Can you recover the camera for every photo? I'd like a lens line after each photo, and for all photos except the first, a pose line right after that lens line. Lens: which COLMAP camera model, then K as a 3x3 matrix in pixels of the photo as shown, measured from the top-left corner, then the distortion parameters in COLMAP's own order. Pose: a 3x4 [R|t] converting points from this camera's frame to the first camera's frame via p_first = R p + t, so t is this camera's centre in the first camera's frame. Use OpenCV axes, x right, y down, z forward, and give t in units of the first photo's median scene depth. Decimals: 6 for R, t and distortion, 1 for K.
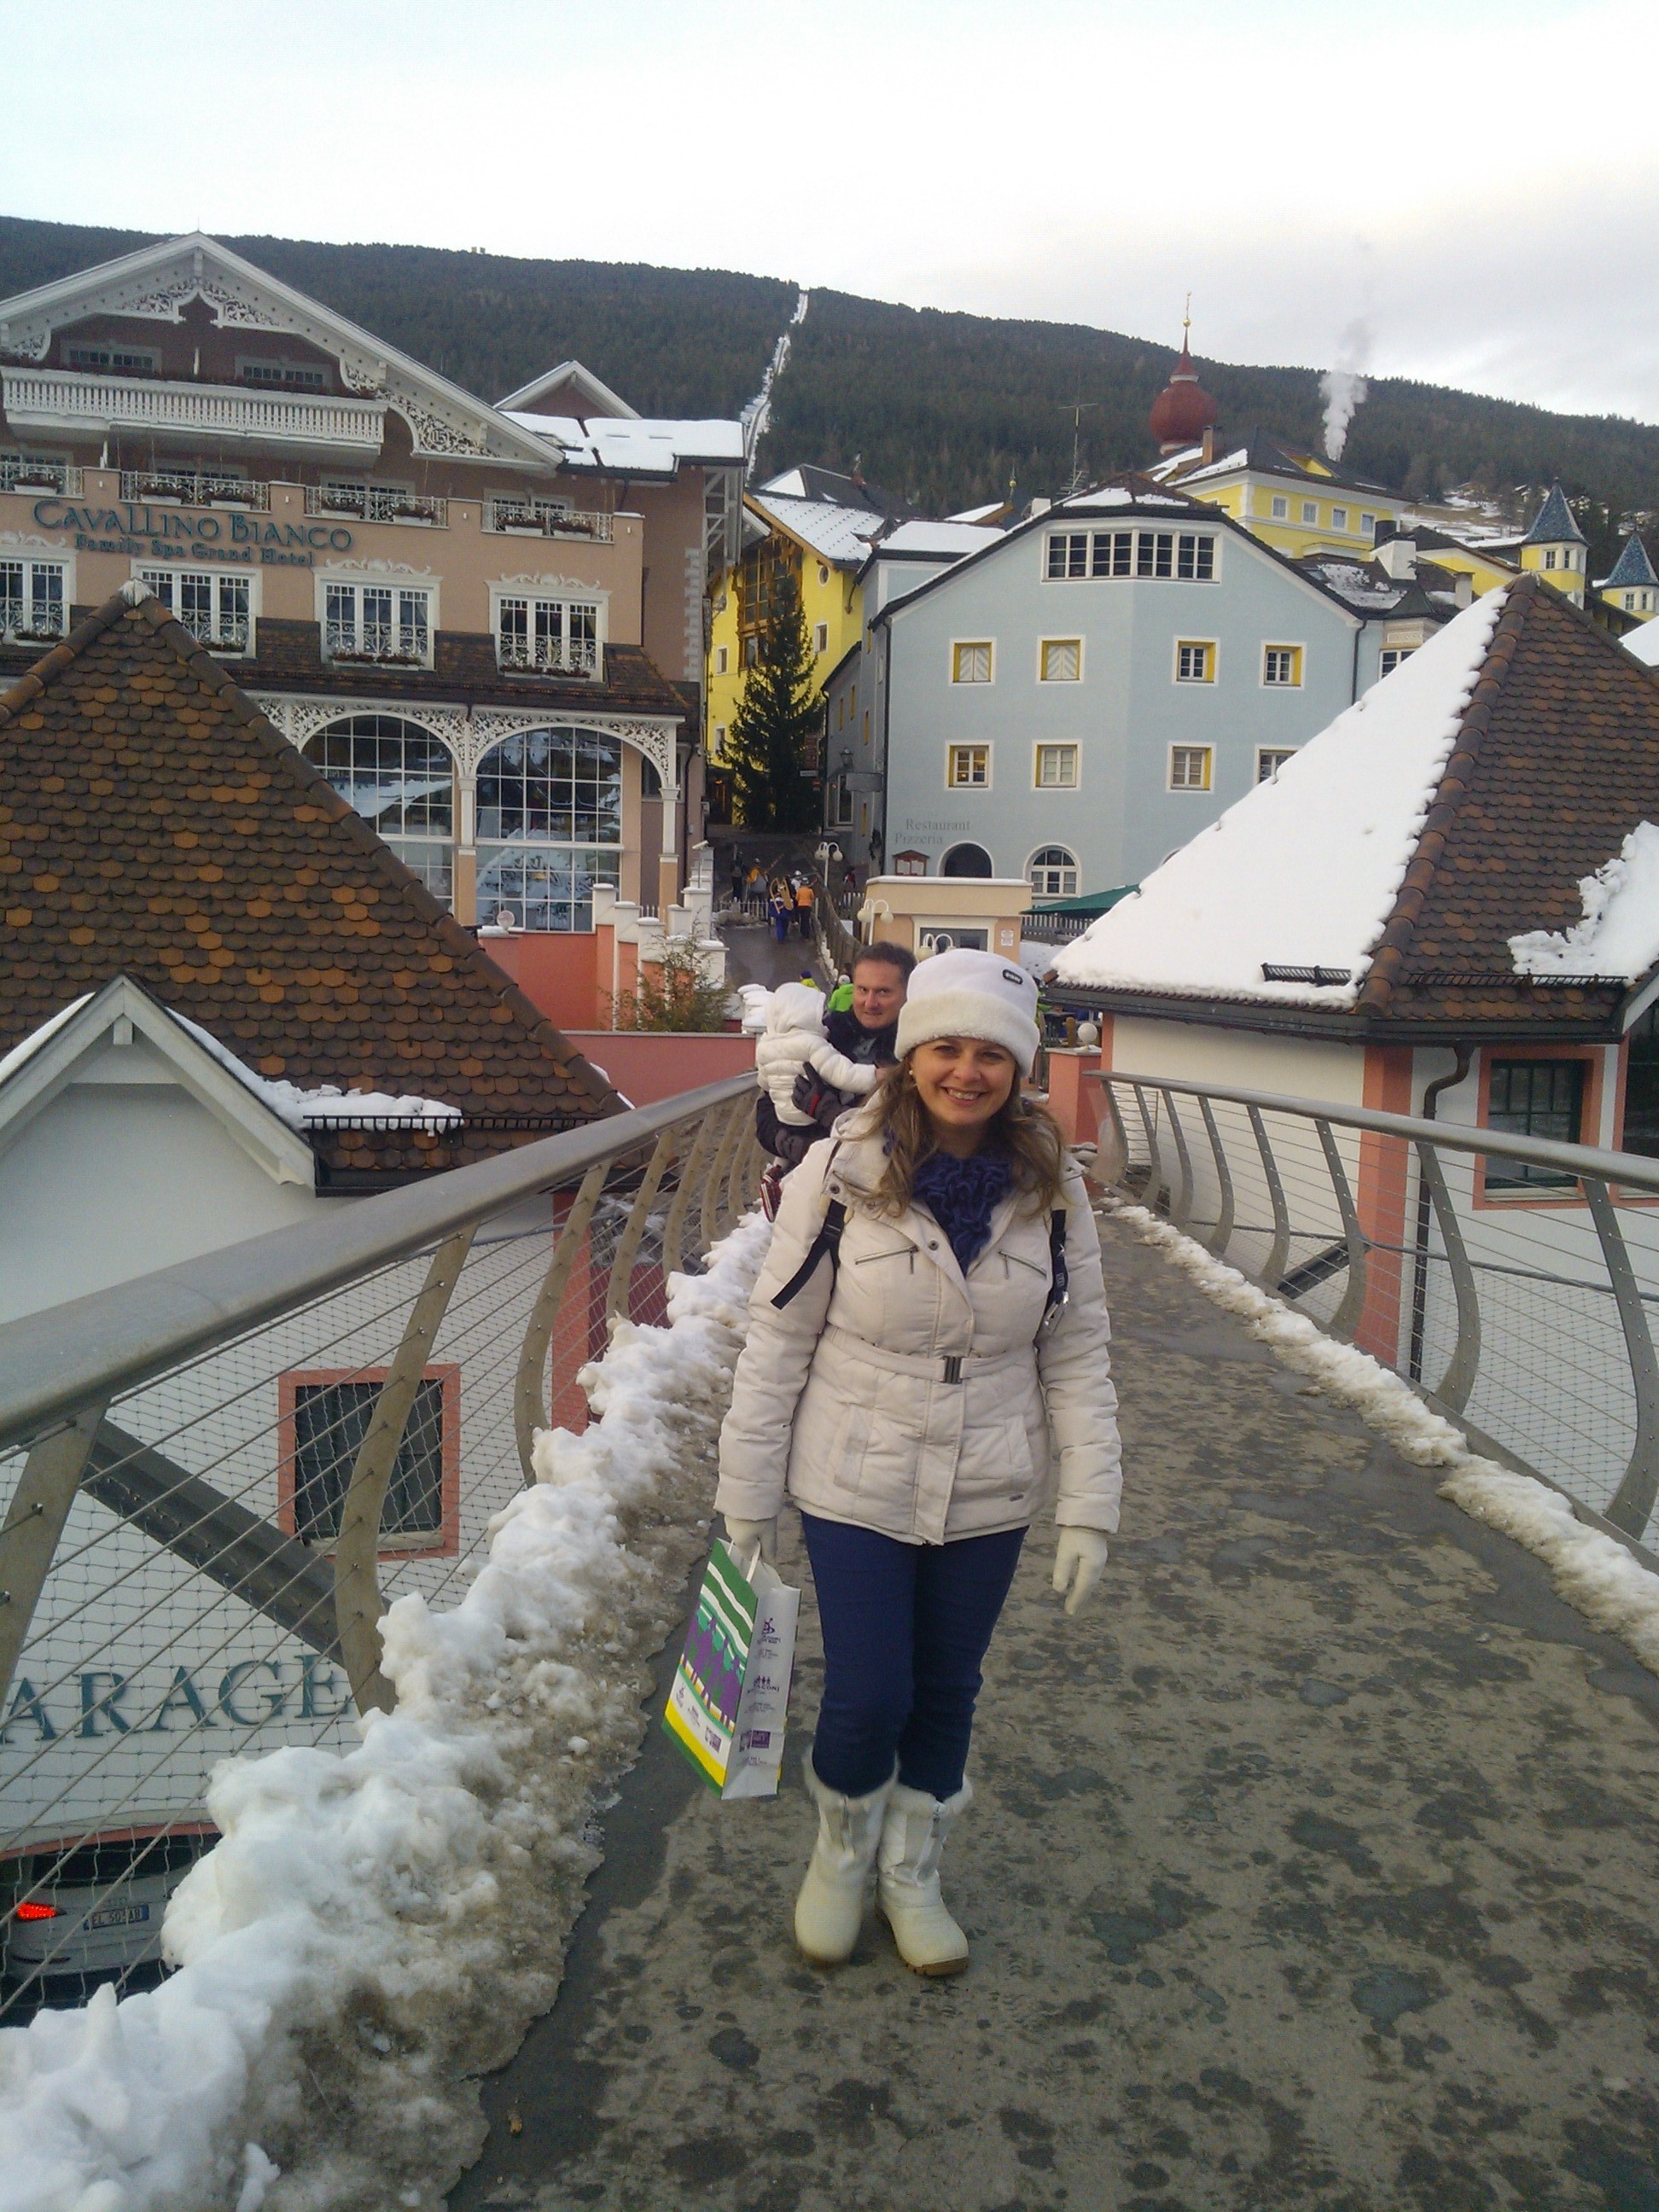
lens RADIAL K [[1858.1, 0, 829.5], [0, 1858.1, 1106.0], [0, 0, 1]] dist [-0.003415, -0.006004]
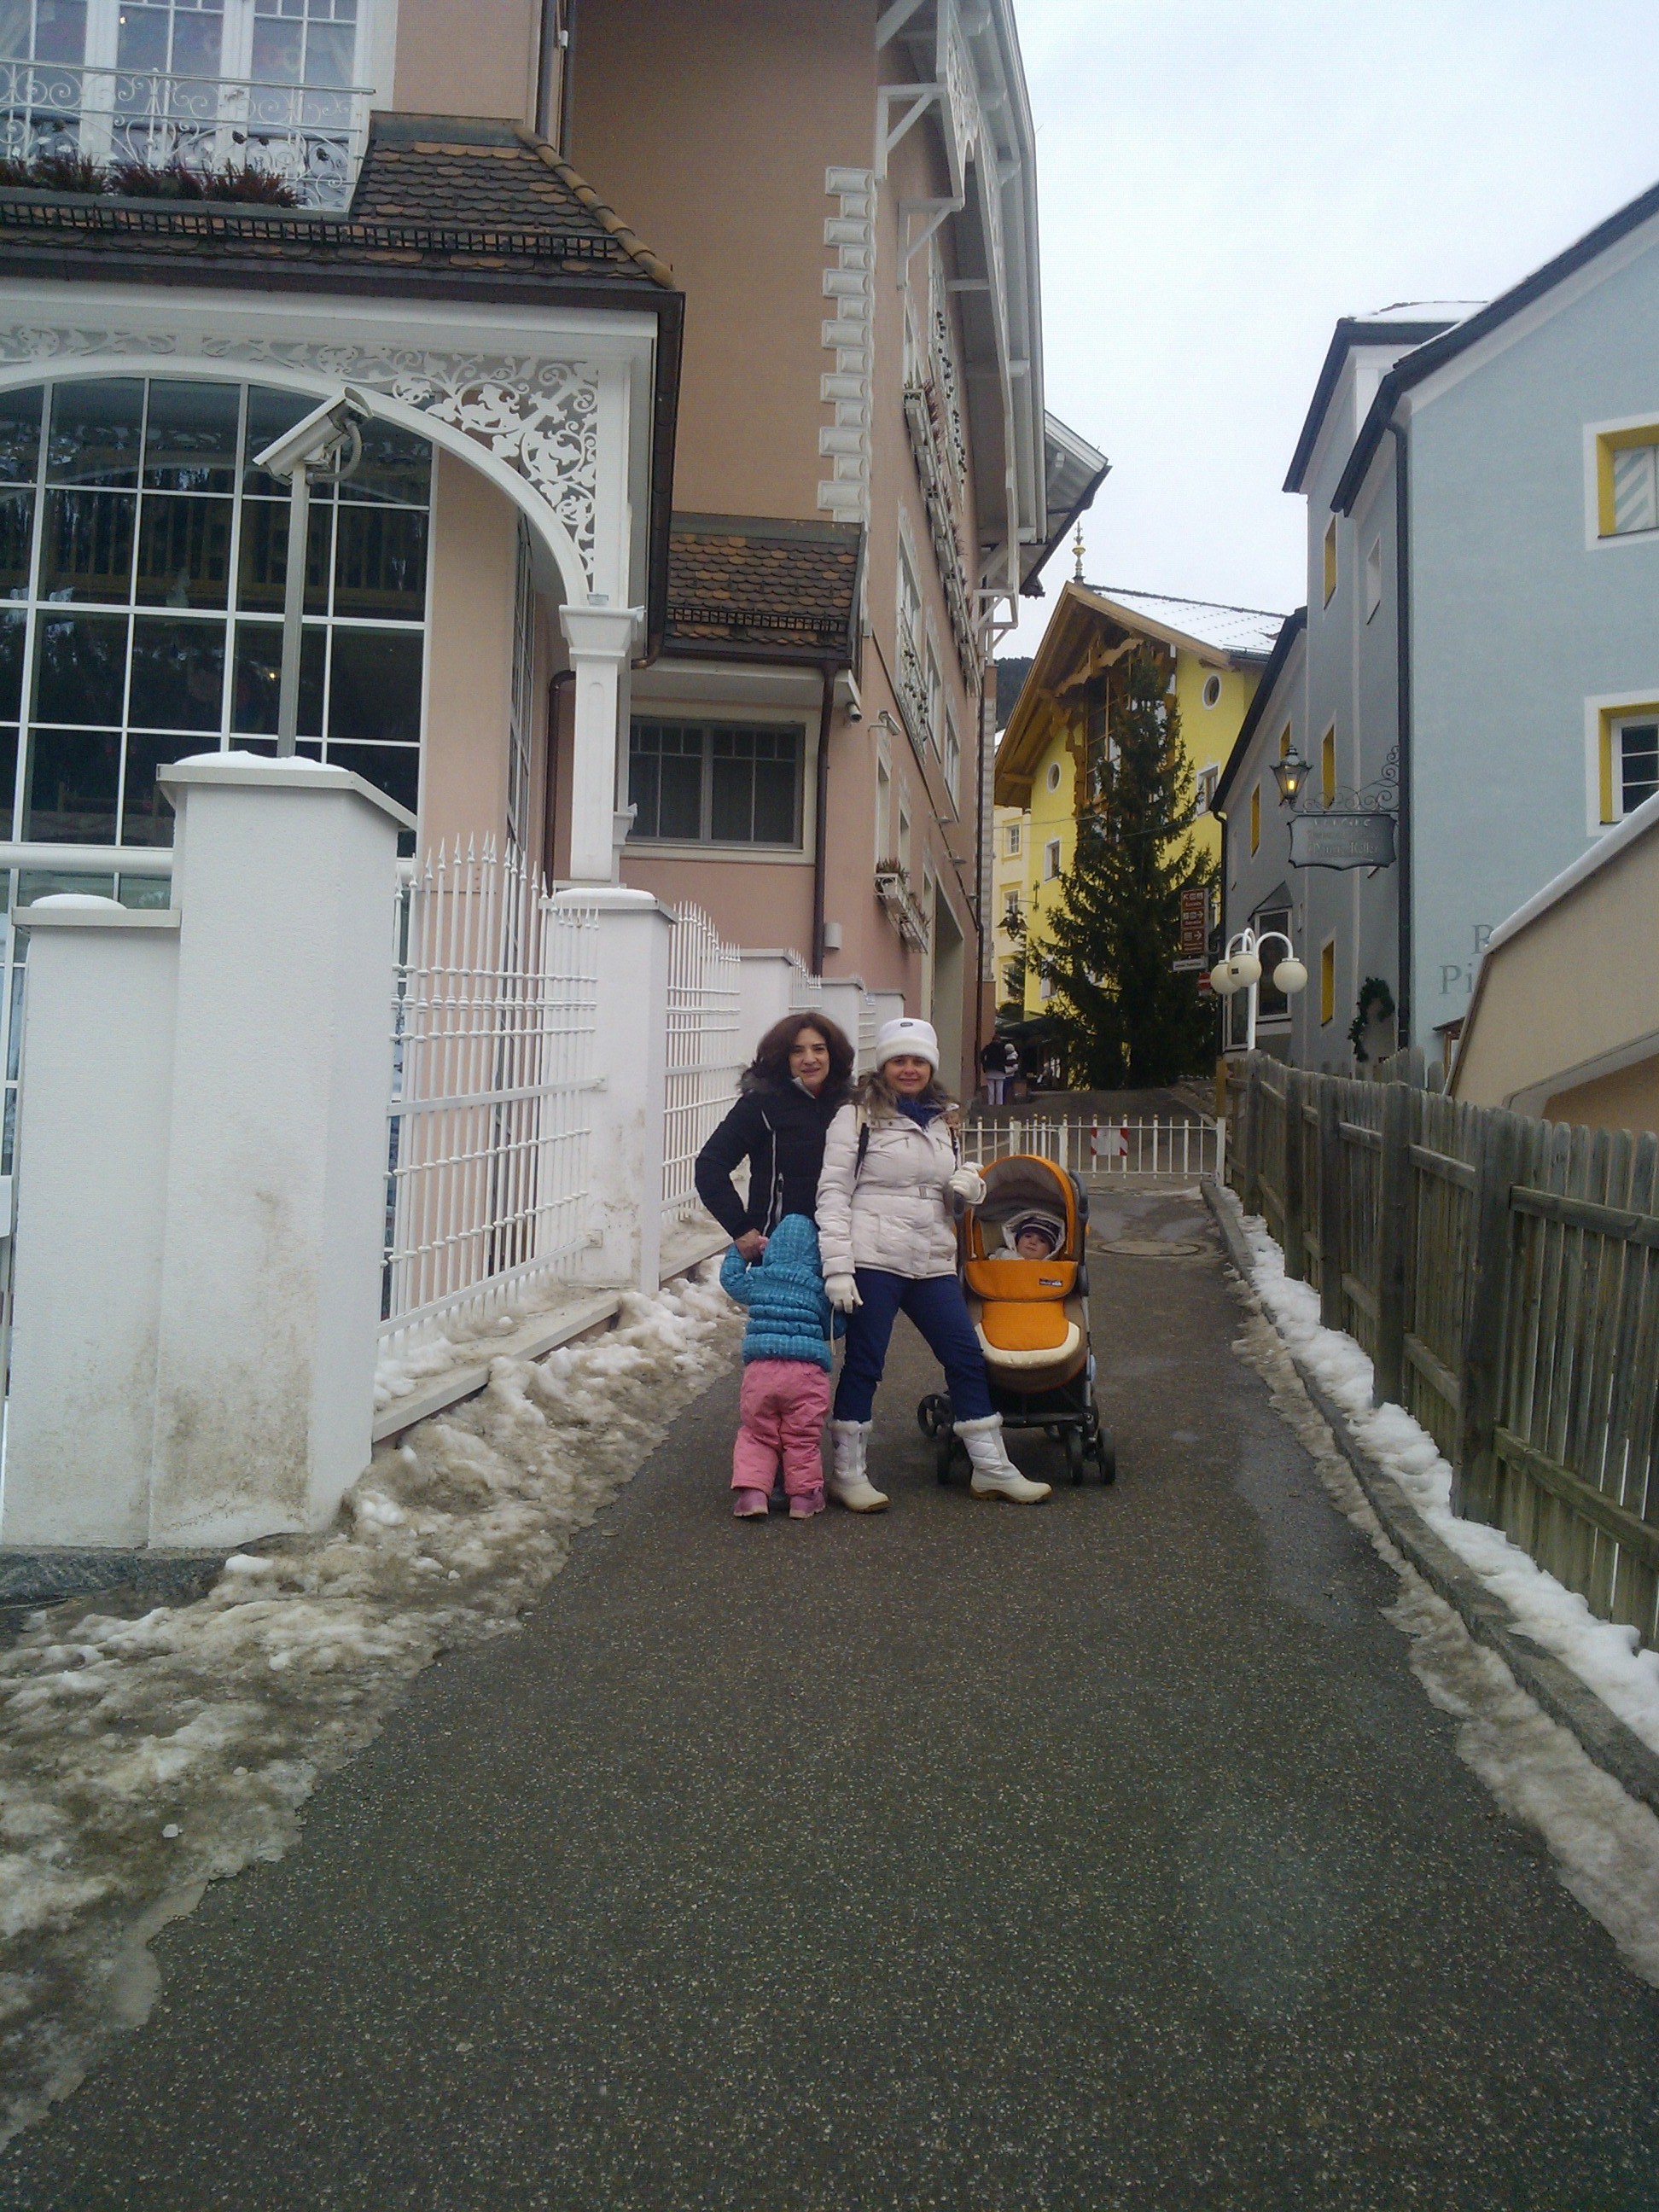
lens RADIAL K [[1858.1, 0, 829.5], [0, 1858.1, 1106.0], [0, 0, 1]] dist [-0.003415, -0.006004]
pose [[0.979215, -0.016602, -0.202146, -0.008008], [-0.022257, 0.981830, -0.188452, -0.057322], [0.201601, 0.189034, 0.961053, 0.704883]]
